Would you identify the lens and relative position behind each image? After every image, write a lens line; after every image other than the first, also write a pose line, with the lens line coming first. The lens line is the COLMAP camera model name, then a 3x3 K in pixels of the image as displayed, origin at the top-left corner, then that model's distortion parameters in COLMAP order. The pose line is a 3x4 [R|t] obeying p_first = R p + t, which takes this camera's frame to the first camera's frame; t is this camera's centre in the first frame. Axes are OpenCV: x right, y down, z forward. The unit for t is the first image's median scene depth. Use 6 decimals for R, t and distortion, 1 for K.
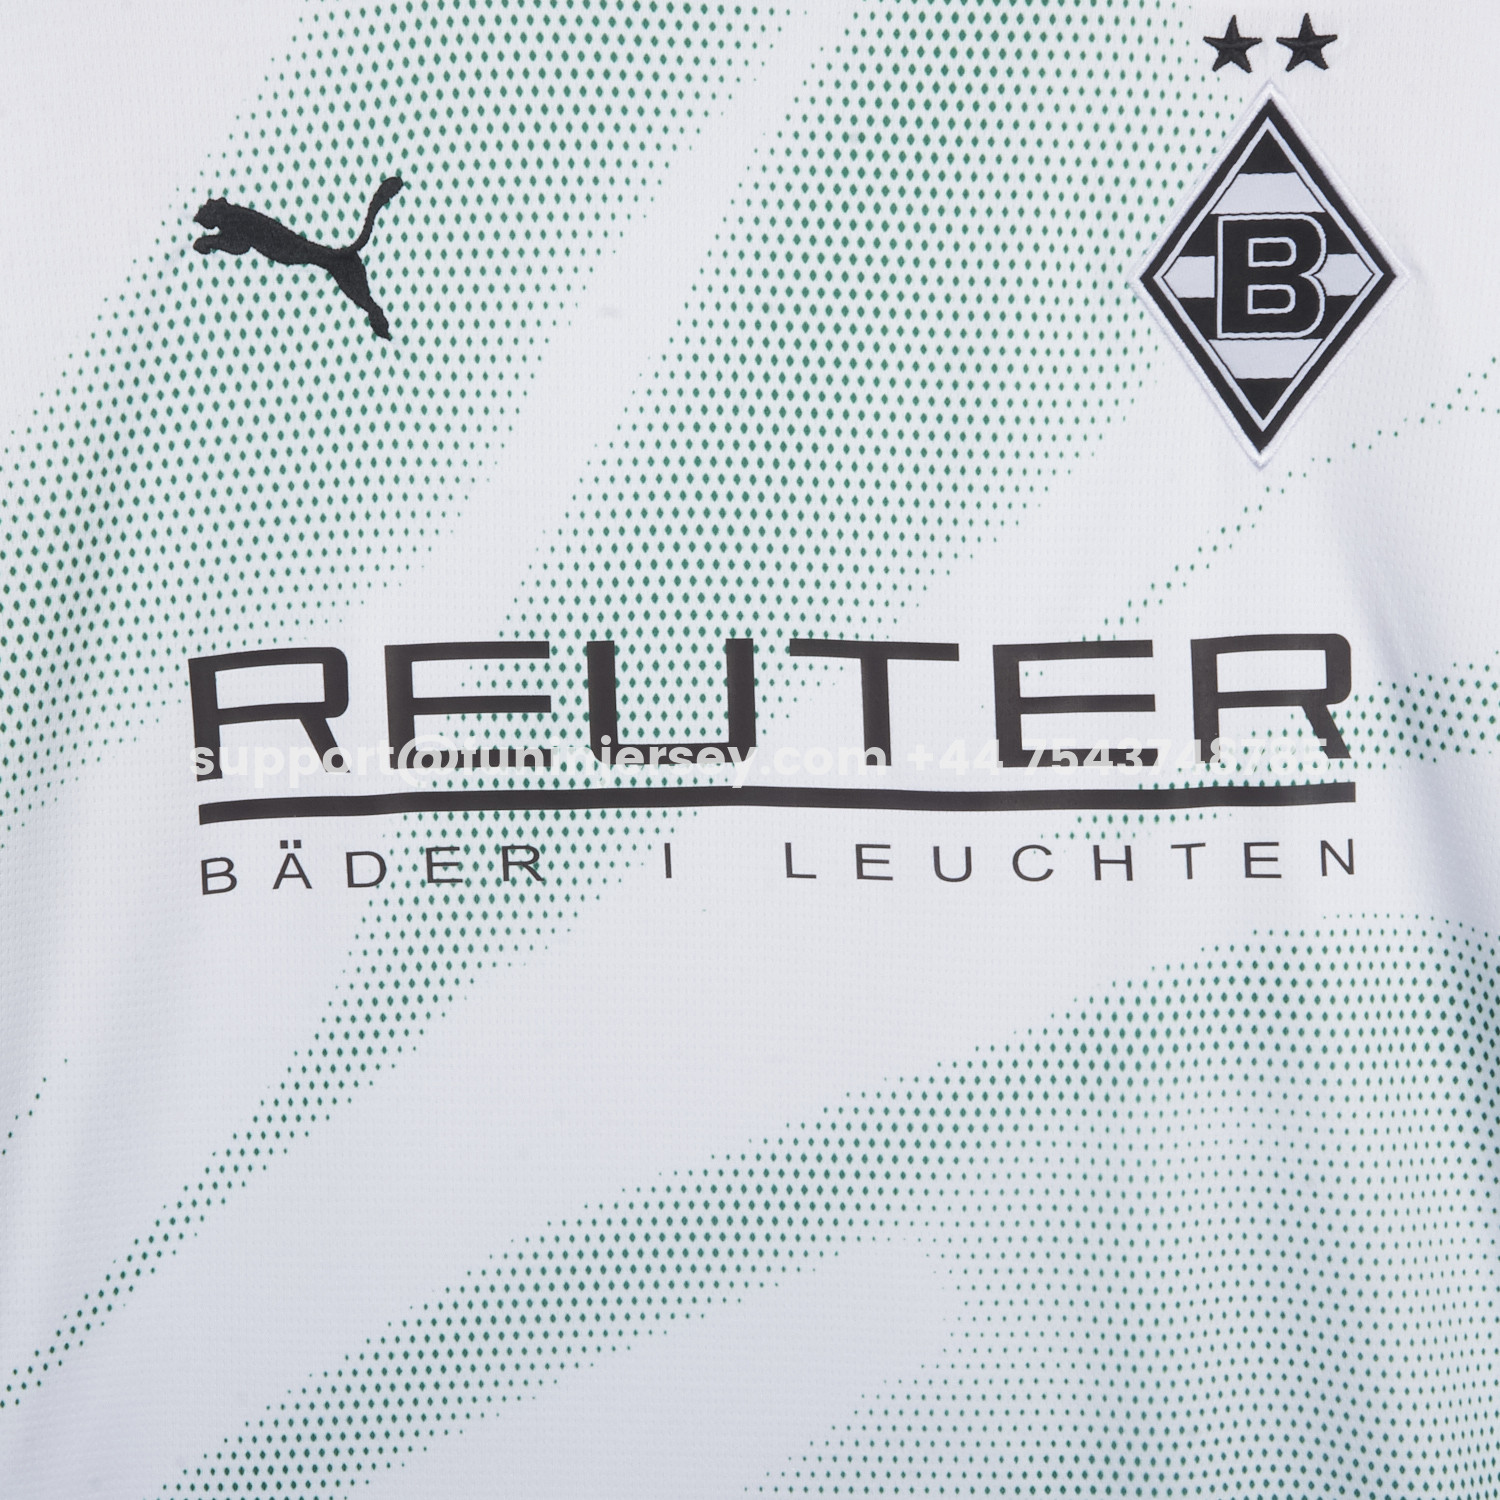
lens RADIAL K [[3377.5, 0, 630.7], [0, 3377.5, 822.1], [0, 0, 1]] dist [0.061983, 0.000000]
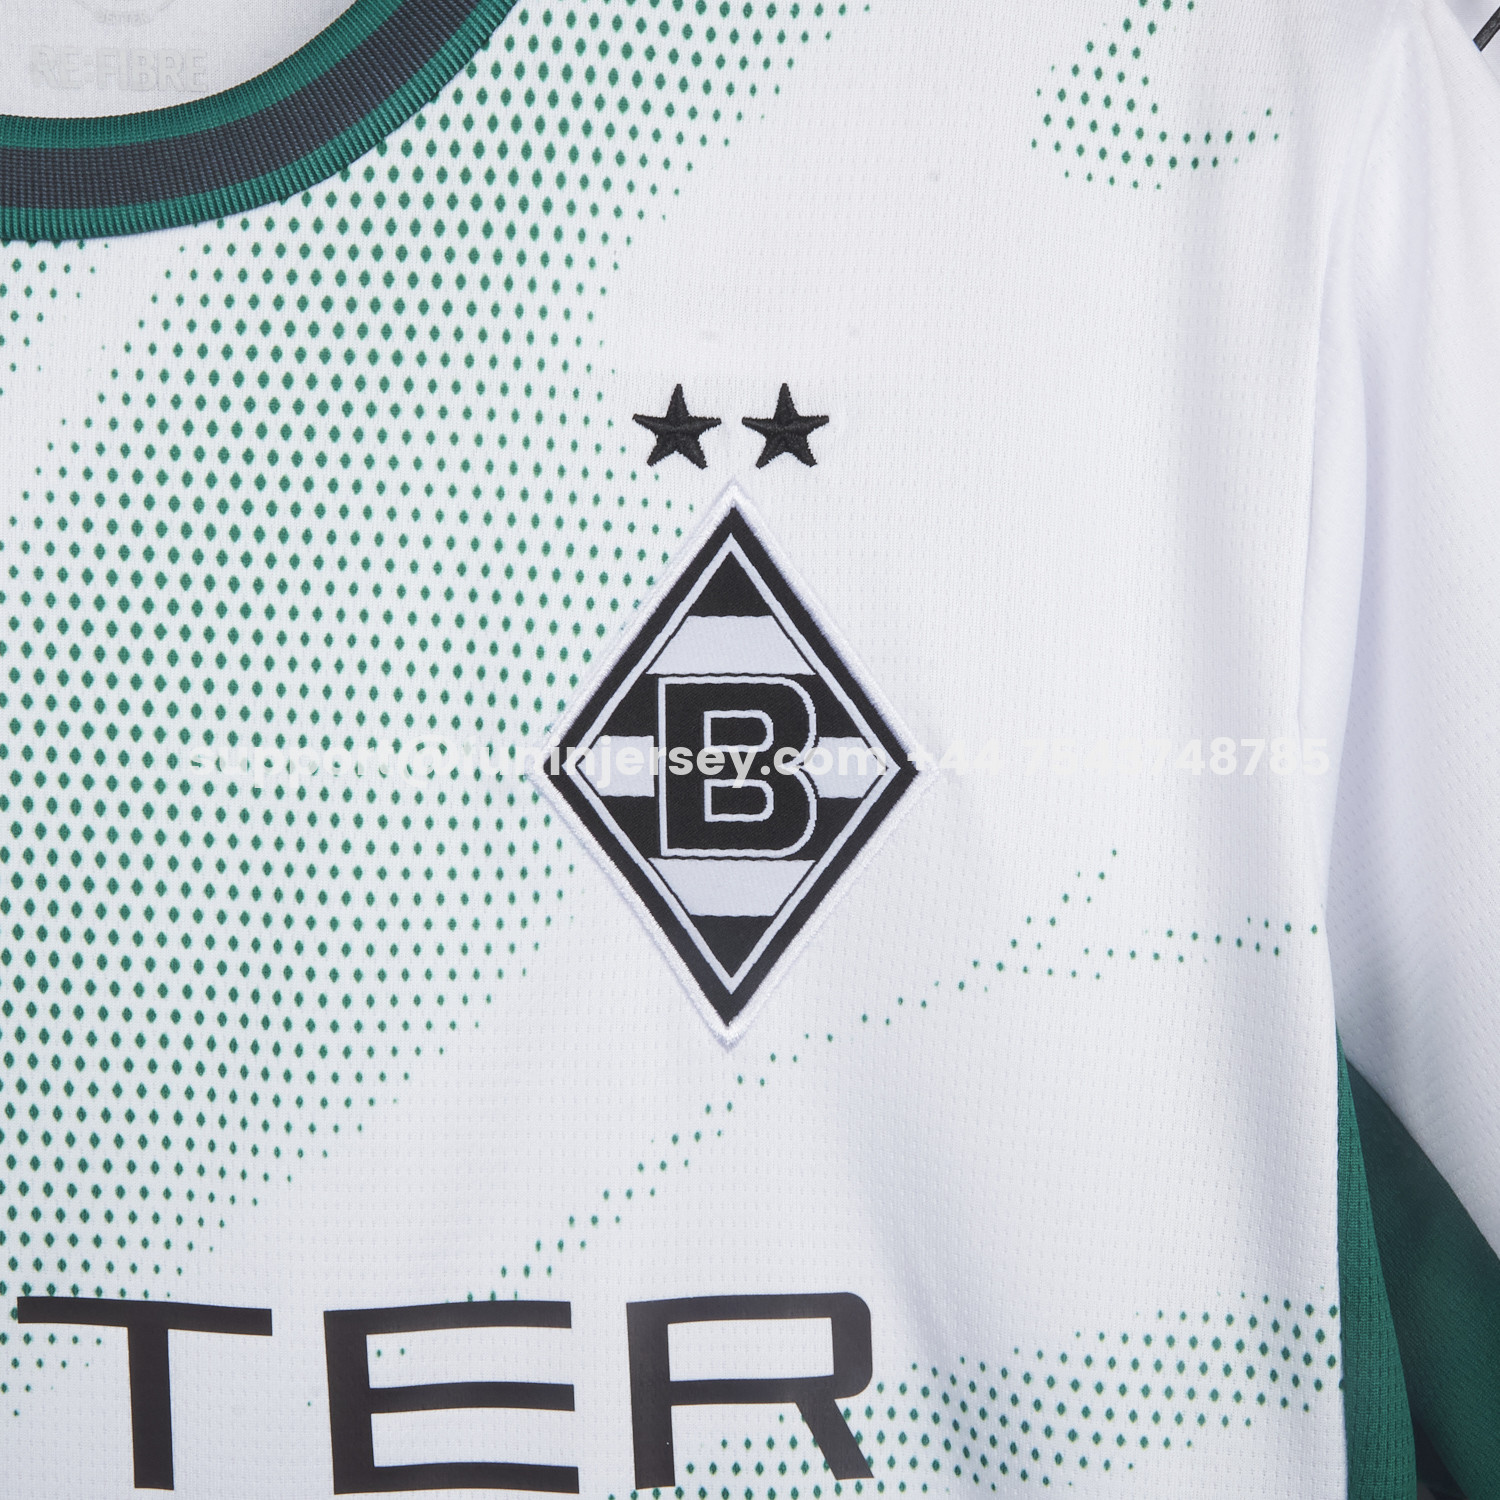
lens RADIAL K [[2924.5, 0, 665.8], [0, 2924.5, 794.4], [0, 0, 1]] dist [0.009326, 0.000000]
pose [[0.999622, 0.012958, 0.024237, 0.161170], [-0.010500, 0.995041, -0.098913, -0.098532], [-0.025399, 0.098621, 0.994801, 0.427397]]
